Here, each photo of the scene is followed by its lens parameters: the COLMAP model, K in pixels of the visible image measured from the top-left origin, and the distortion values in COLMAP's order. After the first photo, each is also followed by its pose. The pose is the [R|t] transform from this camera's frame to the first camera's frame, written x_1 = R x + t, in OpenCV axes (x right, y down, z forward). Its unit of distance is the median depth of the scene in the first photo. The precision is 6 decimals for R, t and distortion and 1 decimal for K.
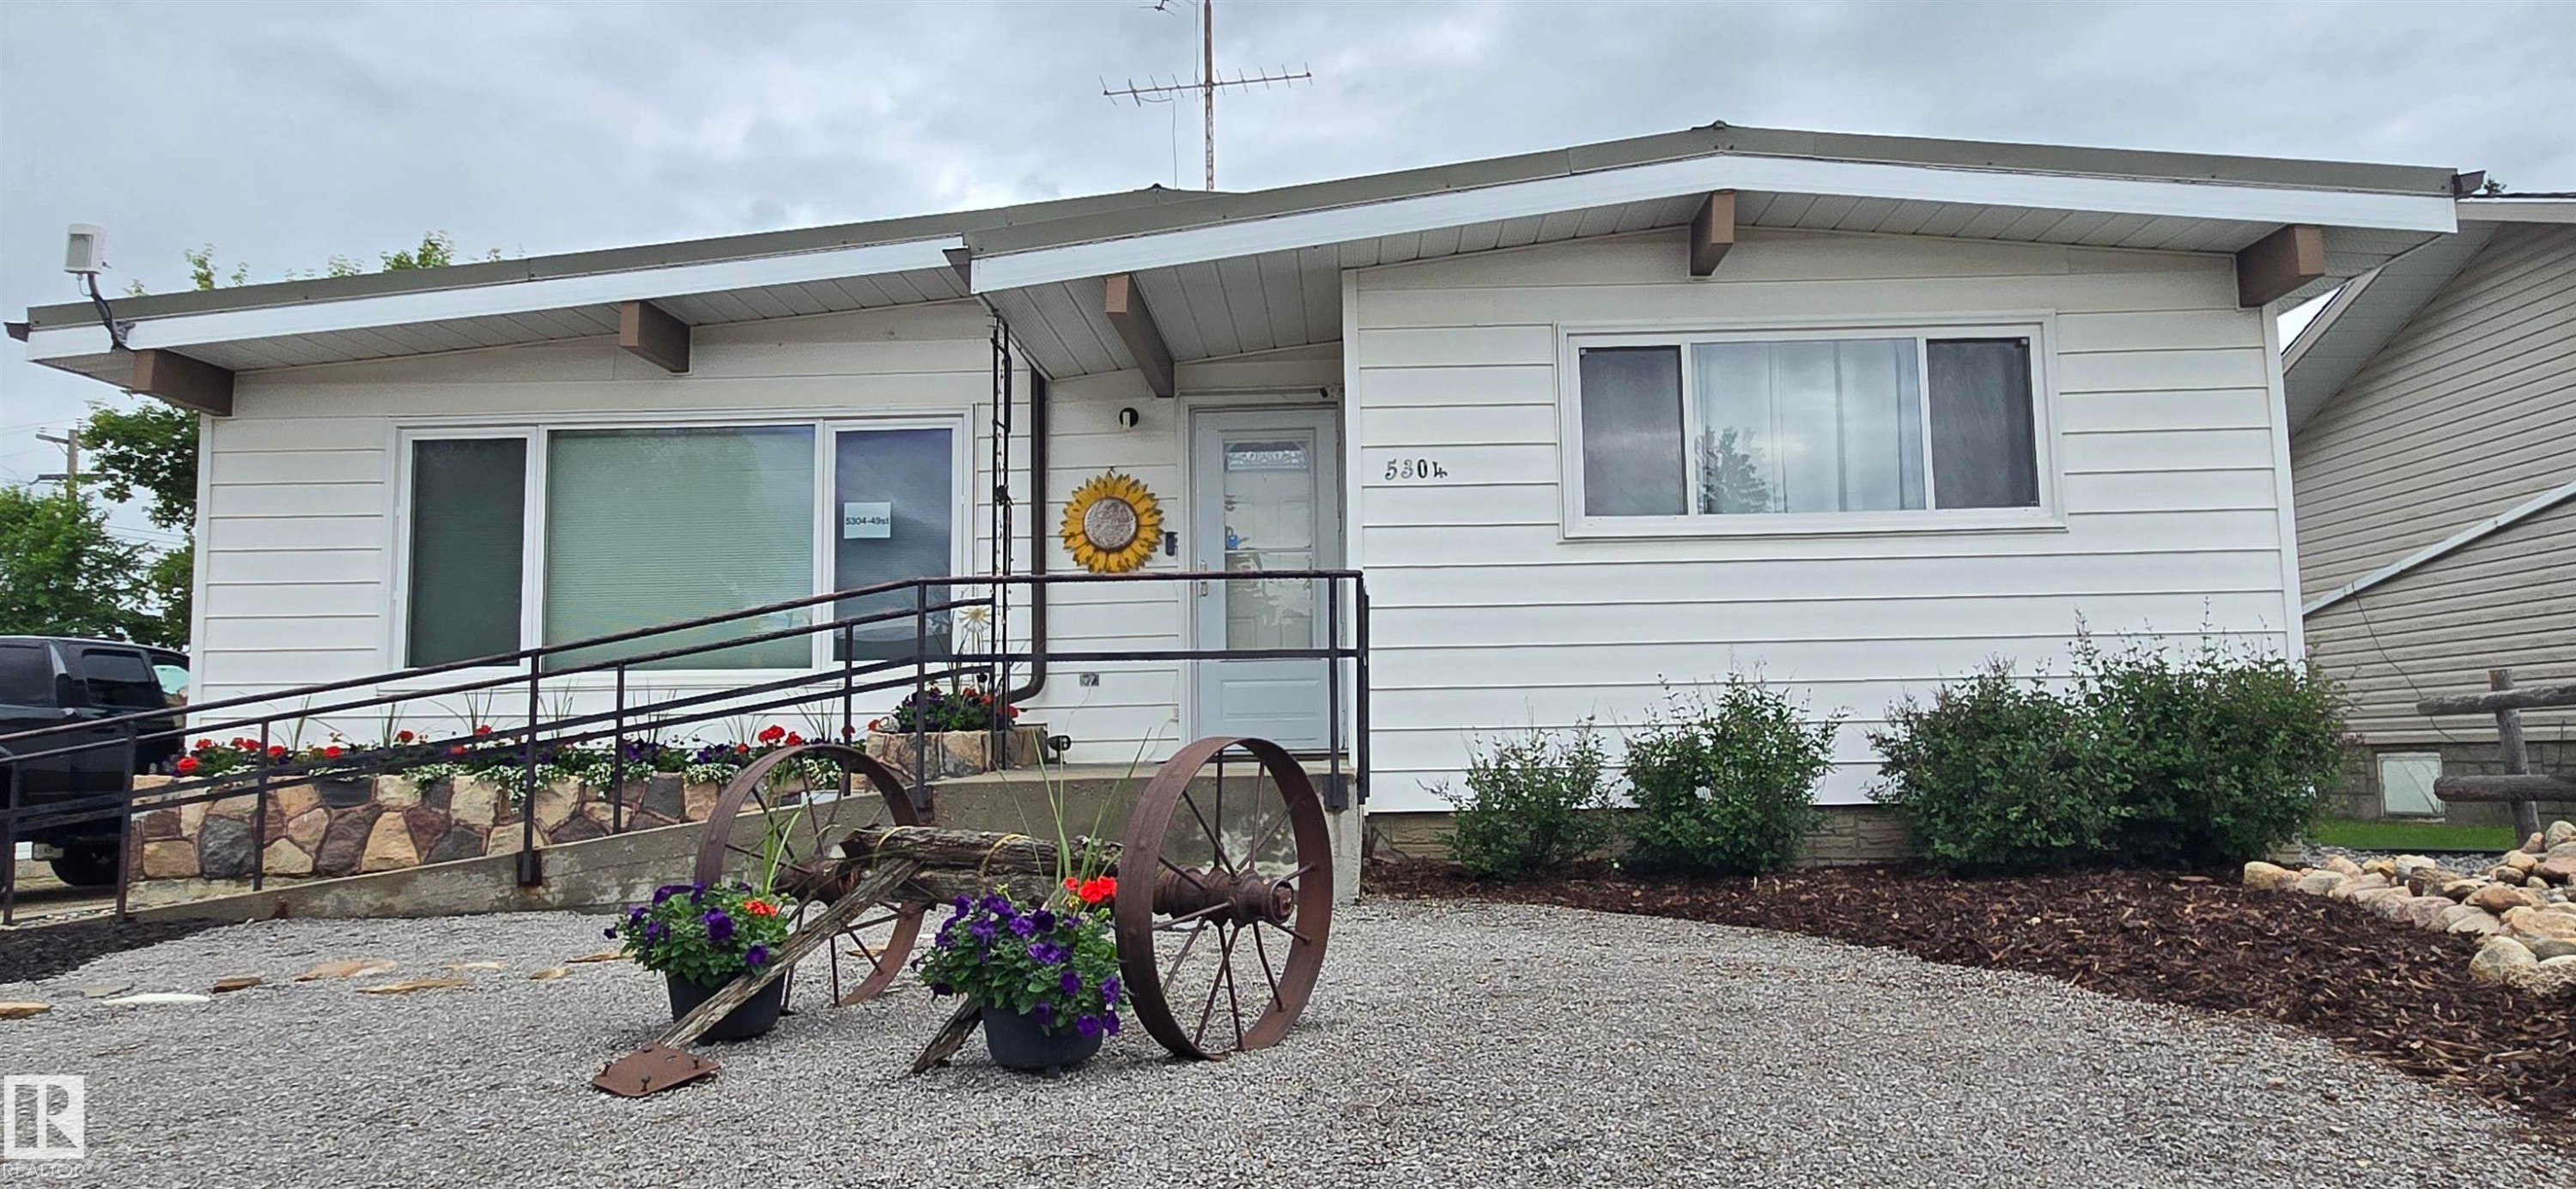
lens RADIAL K [[1702.7, 0, 1288.0], [0, 1702.7, 594.5], [0, 0, 1]] dist [0.000834, -0.000513]
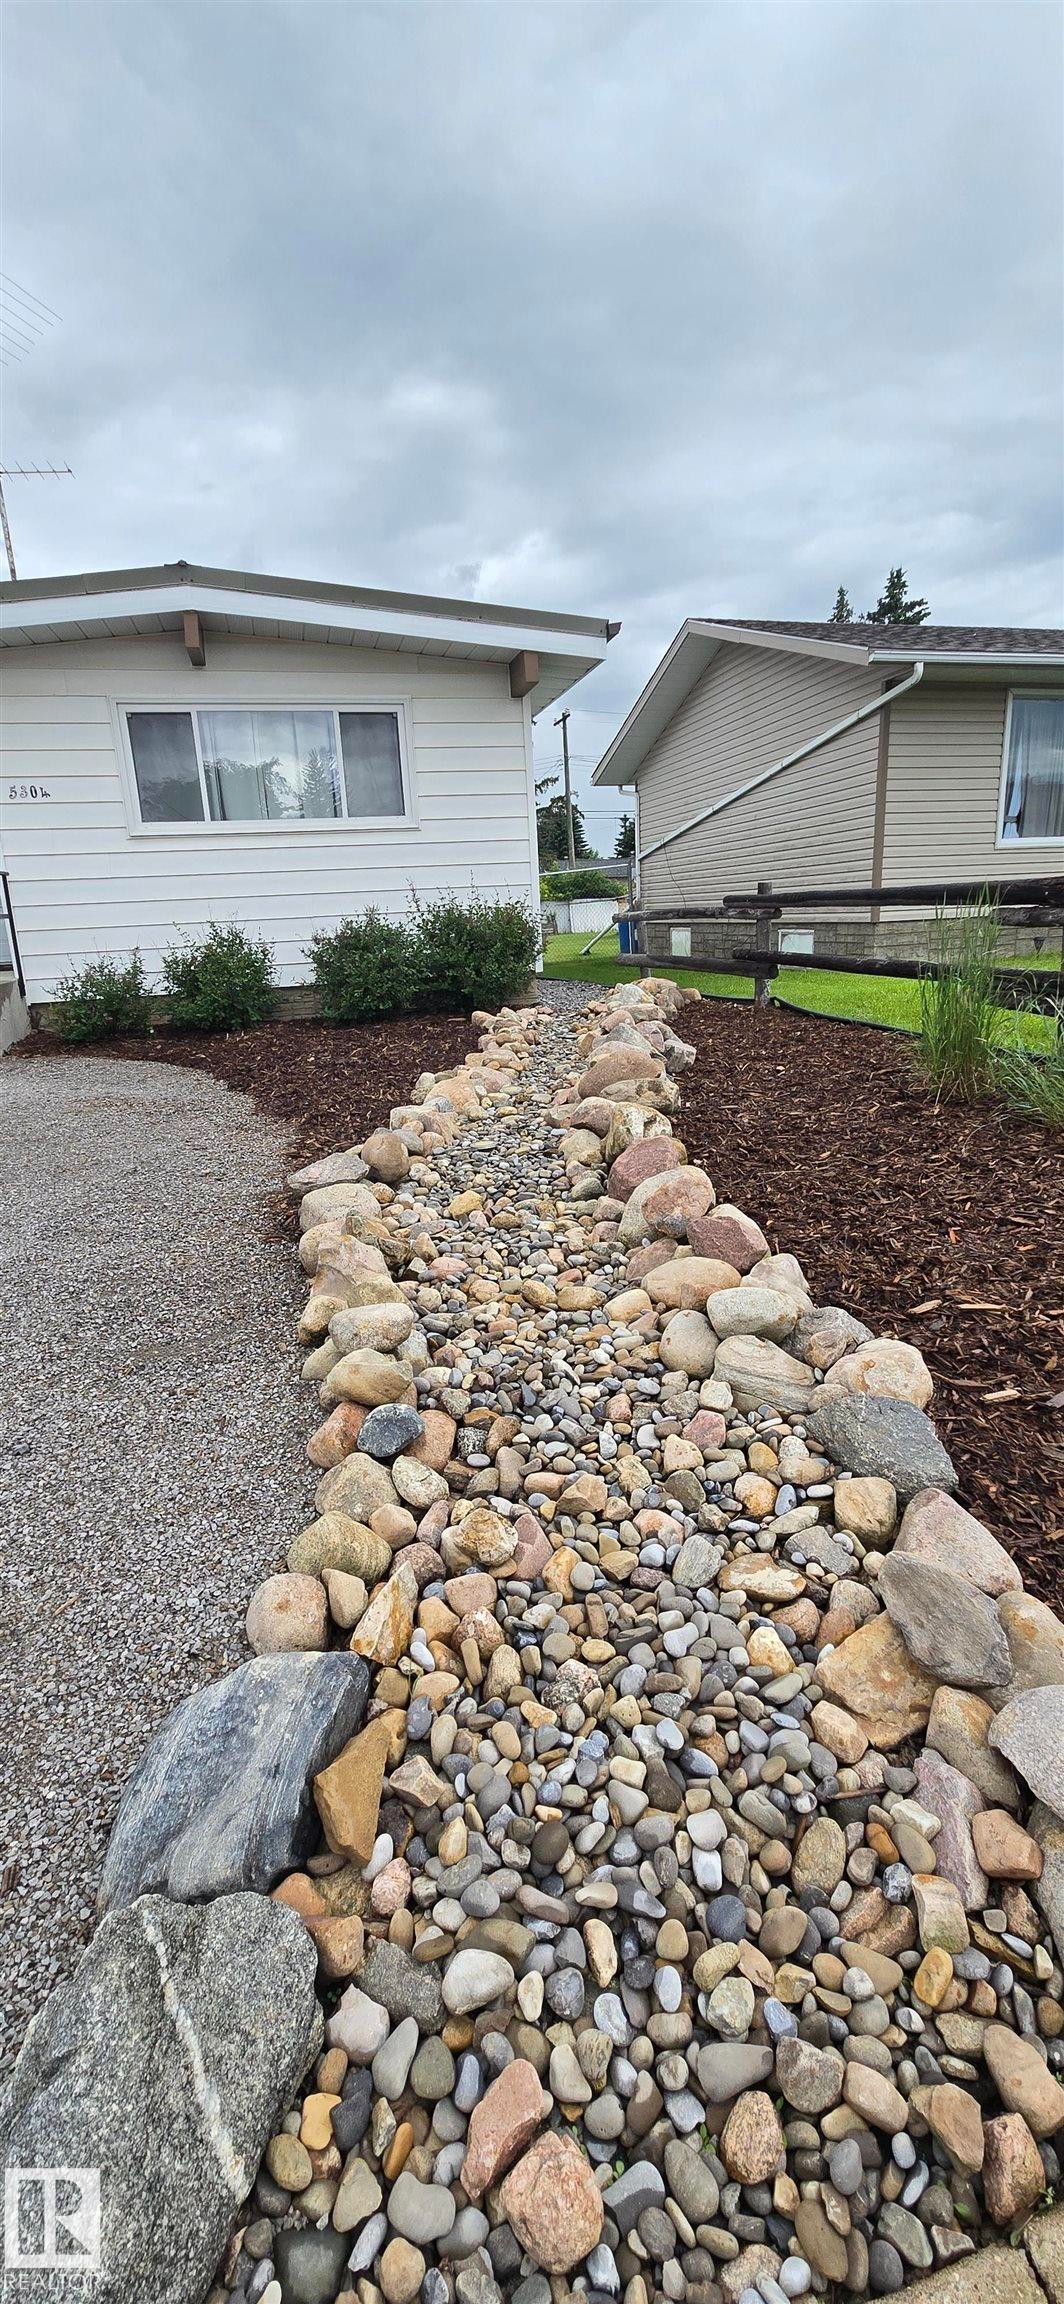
lens RADIAL K [[926.0, 0, 532.0], [0, 926.0, 1152.0], [0, 0, 1]] dist [-0.001259, -0.000125]
pose [[0.961999, -0.097281, 0.255137, 0.279734], [0.004518, 0.939926, 0.341349, -0.049911], [-0.273016, -0.327225, 0.904647, -0.050674]]
